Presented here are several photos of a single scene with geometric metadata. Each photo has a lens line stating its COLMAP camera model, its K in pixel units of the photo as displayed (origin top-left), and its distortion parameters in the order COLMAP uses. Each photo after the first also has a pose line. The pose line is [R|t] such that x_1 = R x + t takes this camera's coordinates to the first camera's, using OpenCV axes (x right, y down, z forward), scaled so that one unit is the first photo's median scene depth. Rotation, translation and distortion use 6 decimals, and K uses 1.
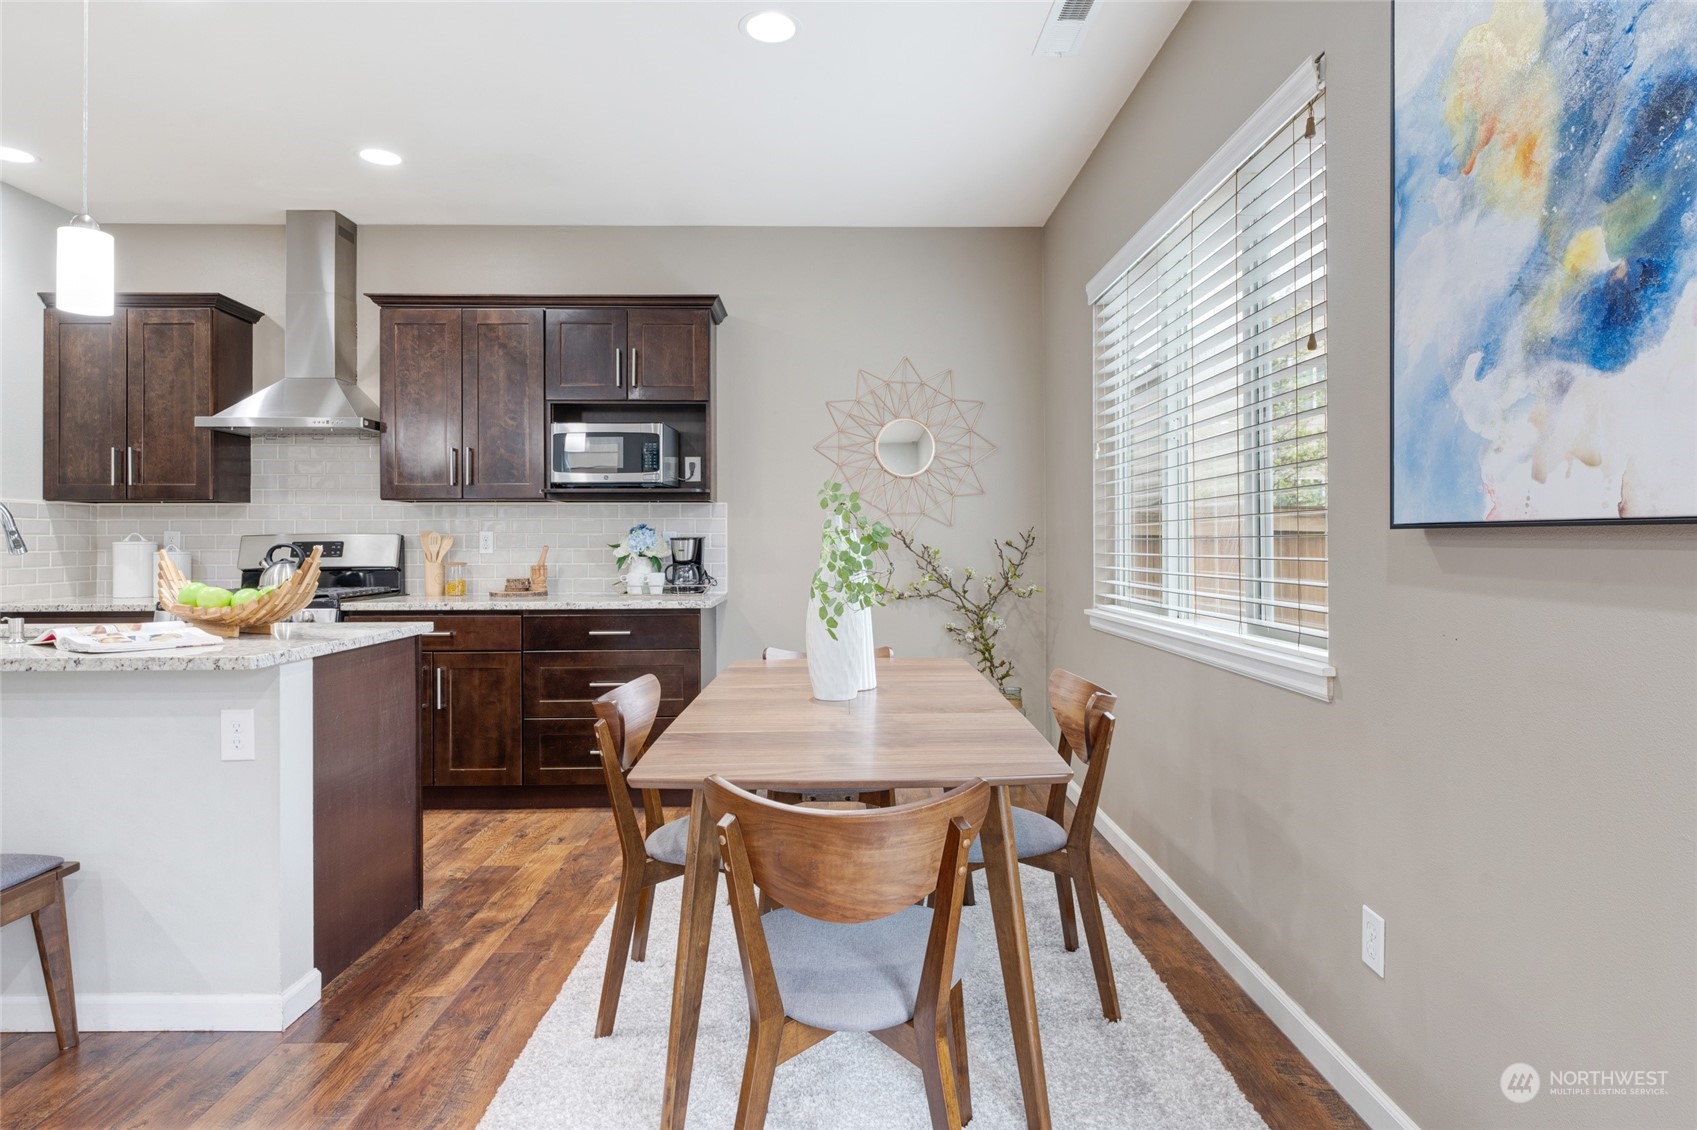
lens RADIAL K [[929.2, 0, 850.0], [0, 929.2, 548.3], [0, 0, 1]] dist [0.004900, 0.000255]
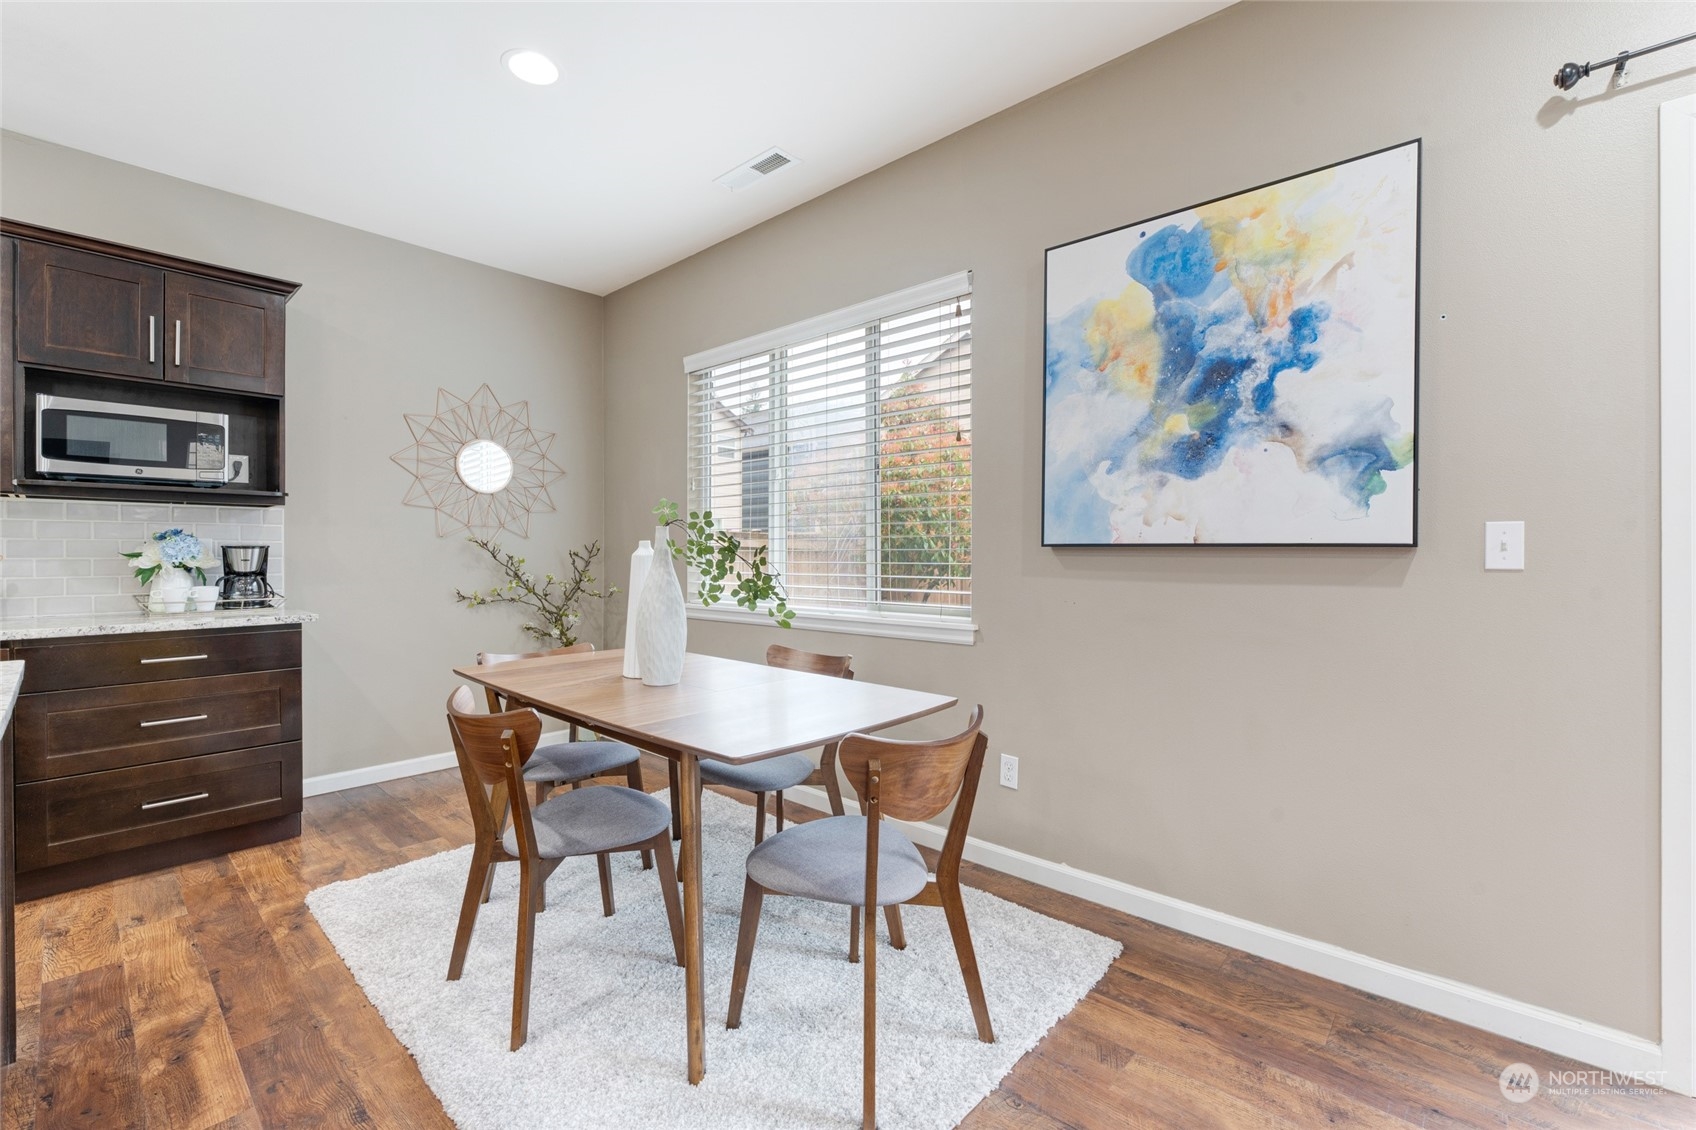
lens RADIAL K [[724.3, 0, 847.1], [0, 724.3, 568.3], [0, 0, 1]] dist [-0.000415, 0.000225]
pose [[0.689567, -0.011073, 0.724137, -0.340456], [0.000758, 0.999894, 0.014568, 0.000384], [-0.724222, -0.009496, 0.689502, 0.125570]]
